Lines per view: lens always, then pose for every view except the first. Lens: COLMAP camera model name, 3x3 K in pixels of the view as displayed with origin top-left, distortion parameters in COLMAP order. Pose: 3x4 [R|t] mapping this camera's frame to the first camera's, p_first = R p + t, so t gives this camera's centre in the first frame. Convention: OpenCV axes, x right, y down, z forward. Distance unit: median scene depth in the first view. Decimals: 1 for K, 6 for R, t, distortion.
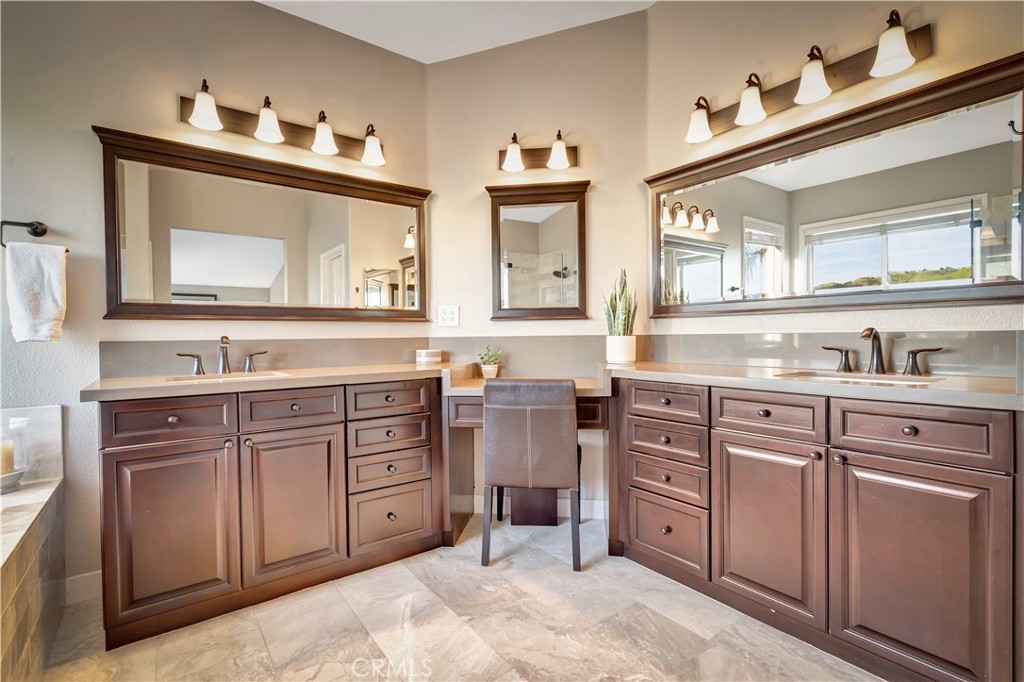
lens RADIAL K [[473.1, 0, 516.5], [0, 473.1, 338.1], [0, 0, 1]] dist [-0.001617, 0.000800]
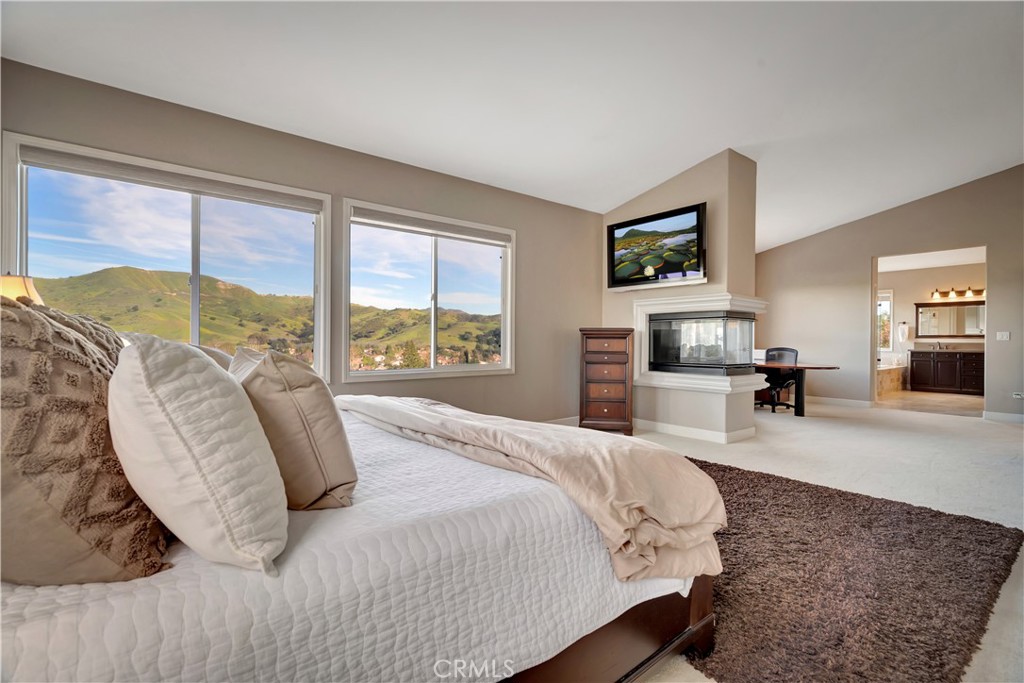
lens RADIAL K [[473.1, 0, 507.3], [0, 473.1, 342.7], [0, 0, 1]] dist [-0.001617, 0.000800]
pose [[0.015689, 0.011946, -0.999806, 4.326728], [-0.013583, 0.999839, 0.011733, 0.009803], [0.999785, 0.013396, 0.015849, -3.633659]]
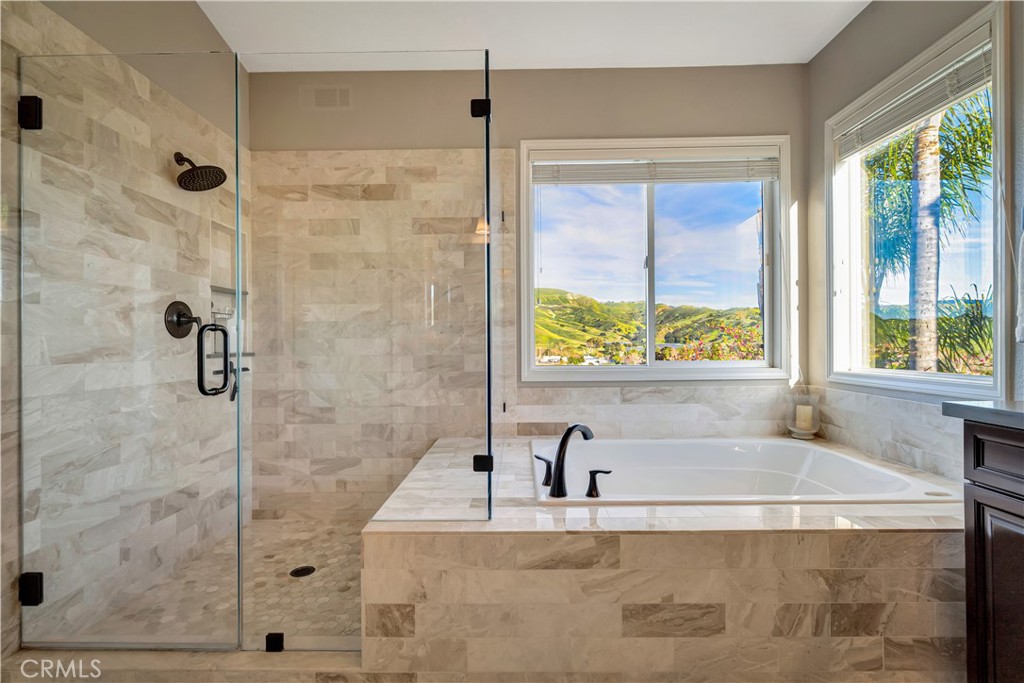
lens RADIAL K [[473.1, 0, 503.6], [0, 473.1, 339.7], [0, 0, 1]] dist [-0.001617, 0.000800]
pose [[-0.627036, 0.004391, -0.778978, 0.176737], [0.003717, 0.999990, 0.002645, -0.001818], [0.778982, -0.001237, -0.627046, 0.687863]]
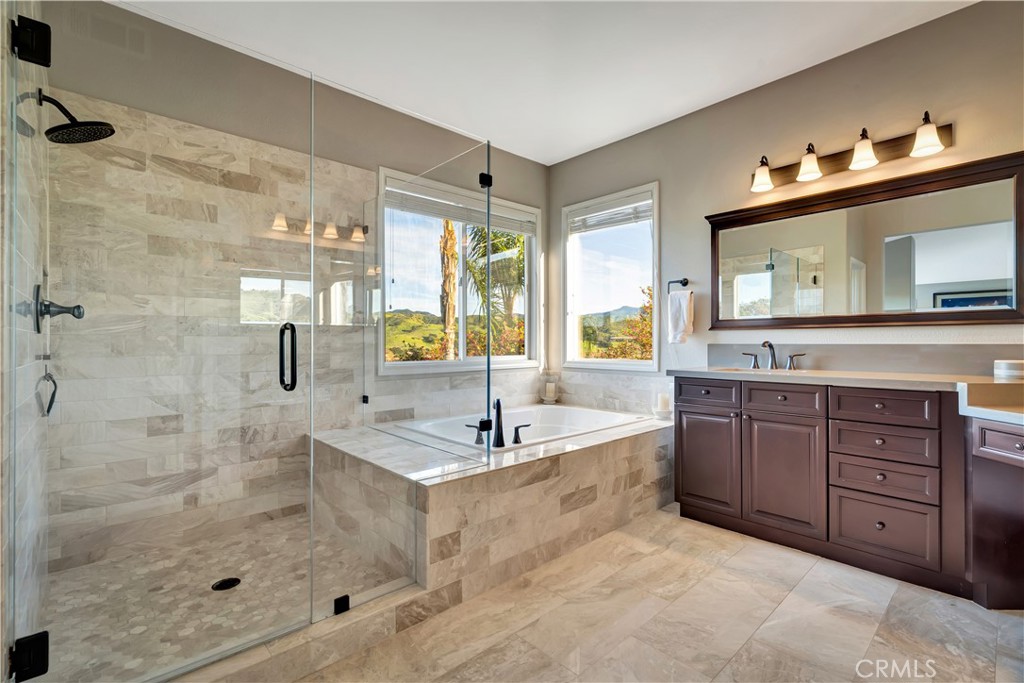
lens RADIAL K [[473.1, 0, 508.7], [0, 473.1, 338.8], [0, 0, 1]] dist [-0.001617, 0.000800]
pose [[0.080603, -0.000660, -0.996746, 0.698472], [-0.009104, 0.999958, -0.001399, -0.002531], [0.996705, 0.009187, 0.080594, 0.159977]]
